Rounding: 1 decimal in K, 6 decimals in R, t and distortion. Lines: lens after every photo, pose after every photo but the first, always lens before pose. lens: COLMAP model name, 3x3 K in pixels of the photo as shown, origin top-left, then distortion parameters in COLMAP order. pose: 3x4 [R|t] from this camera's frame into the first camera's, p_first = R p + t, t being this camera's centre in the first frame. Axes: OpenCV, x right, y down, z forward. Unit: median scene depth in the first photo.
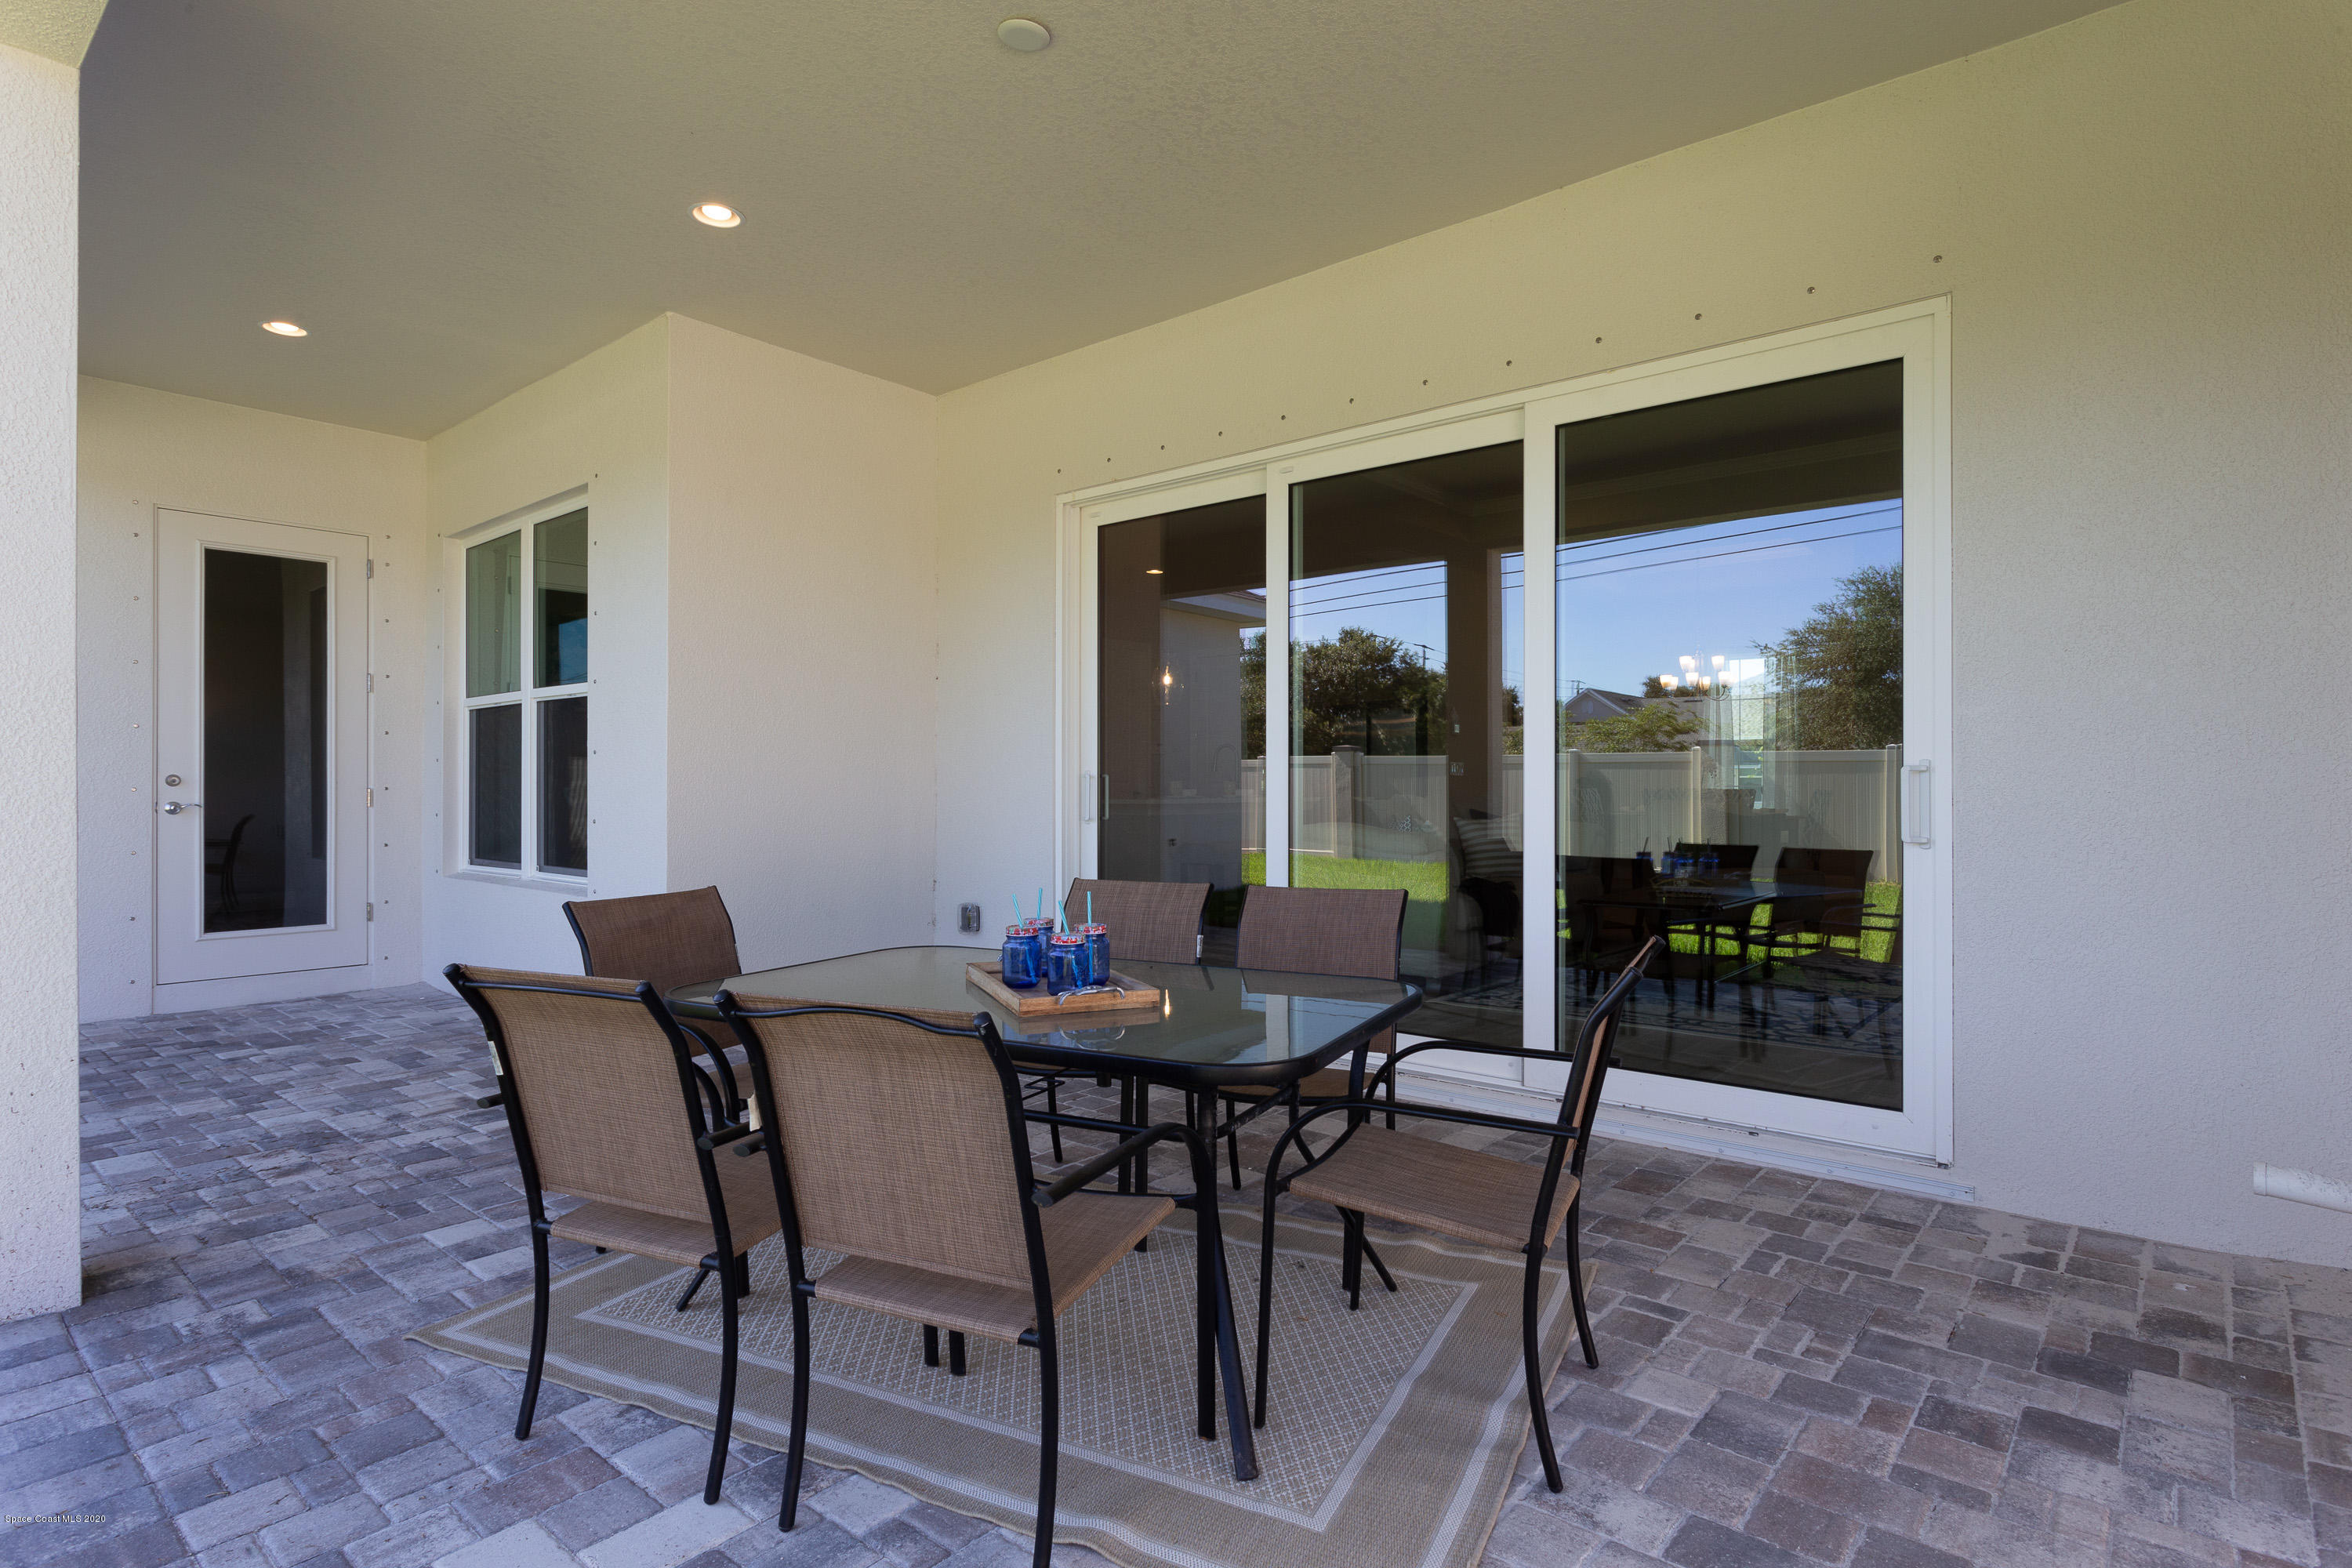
lens RADIAL K [[1222.0, 0, 1176.0], [0, 1222.0, 784.0], [0, 0, 1]] dist [-0.025070, 0.000718]
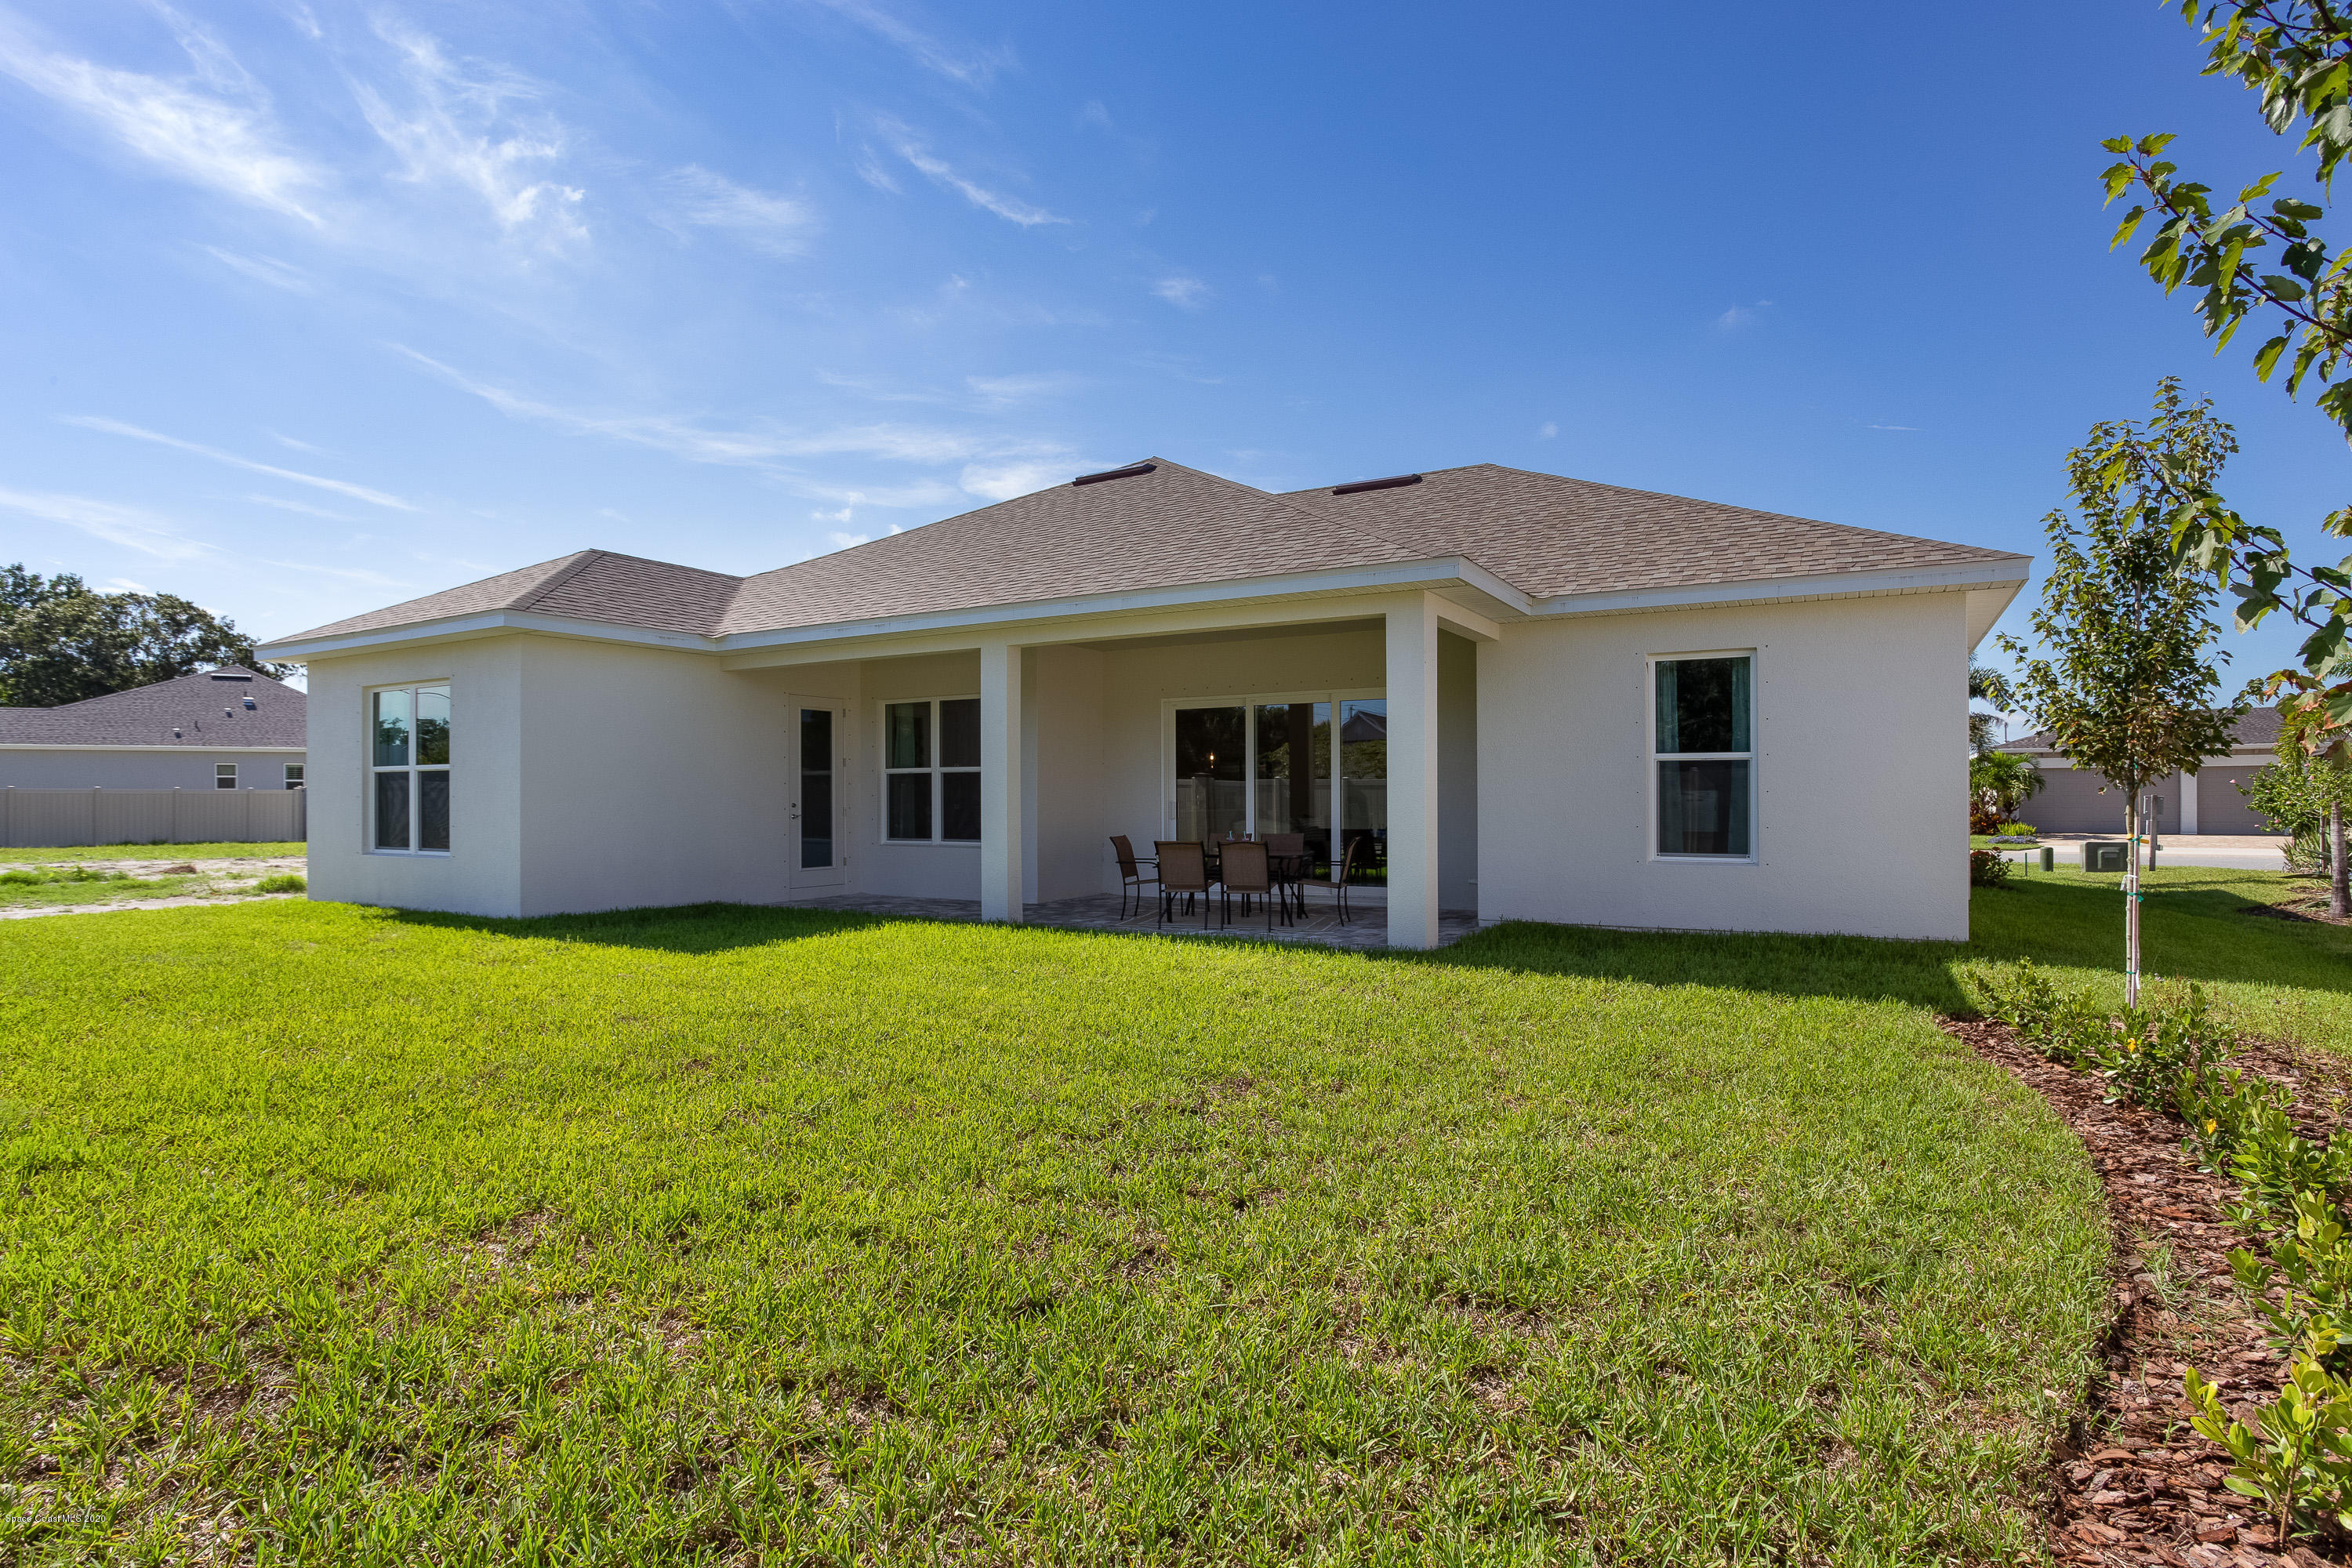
lens RADIAL K [[1222.0, 0, 1176.0], [0, 1222.0, 784.0], [0, 0, 1]] dist [-0.025070, 0.000718]
pose [[0.984862, 0.000745, 0.173336, -1.103557], [-0.002443, 0.999951, 0.009584, -0.162200], [-0.173320, -0.009862, 0.984816, -3.448729]]
